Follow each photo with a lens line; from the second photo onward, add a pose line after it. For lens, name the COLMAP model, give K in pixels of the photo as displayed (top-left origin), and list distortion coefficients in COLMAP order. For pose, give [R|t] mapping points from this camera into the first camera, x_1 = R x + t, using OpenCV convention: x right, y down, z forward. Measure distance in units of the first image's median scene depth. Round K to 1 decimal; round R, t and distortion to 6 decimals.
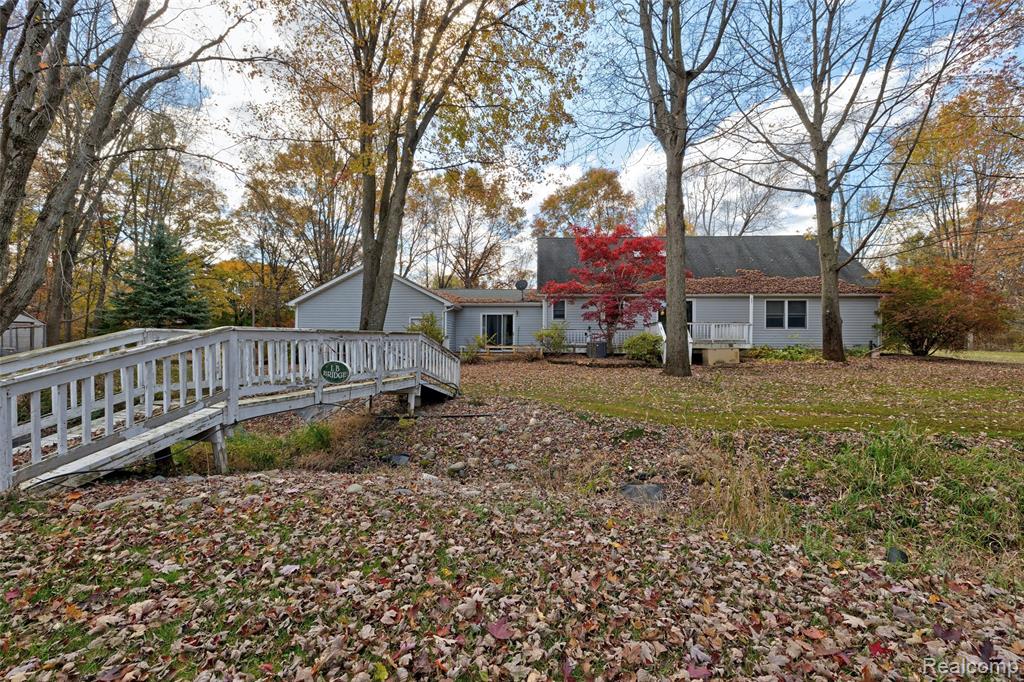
lens RADIAL K [[423.5, 0, 511.3], [0, 423.5, 341.7], [0, 0, 1]] dist [-0.001346, 0.000167]
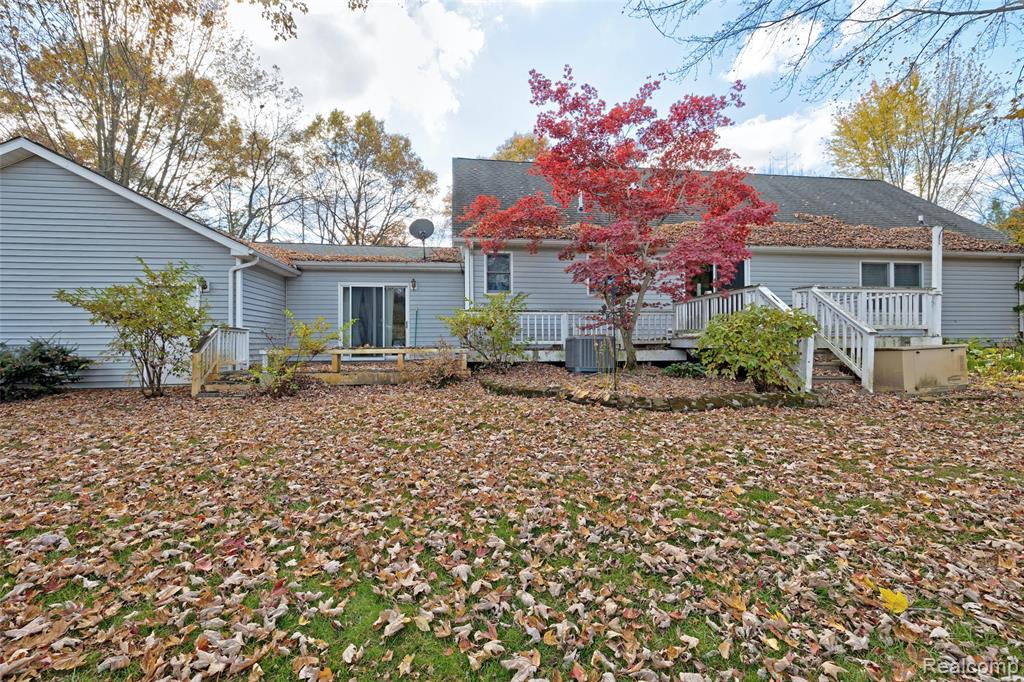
lens RADIAL K [[423.5, 0, 512.6], [0, 423.5, 342.5], [0, 0, 1]] dist [-0.001346, 0.000167]
pose [[0.979516, -0.009030, 0.201165, 0.030143], [0.009580, 0.999953, -0.001761, 0.005650], [-0.201140, 0.003652, 0.979556, 0.527111]]
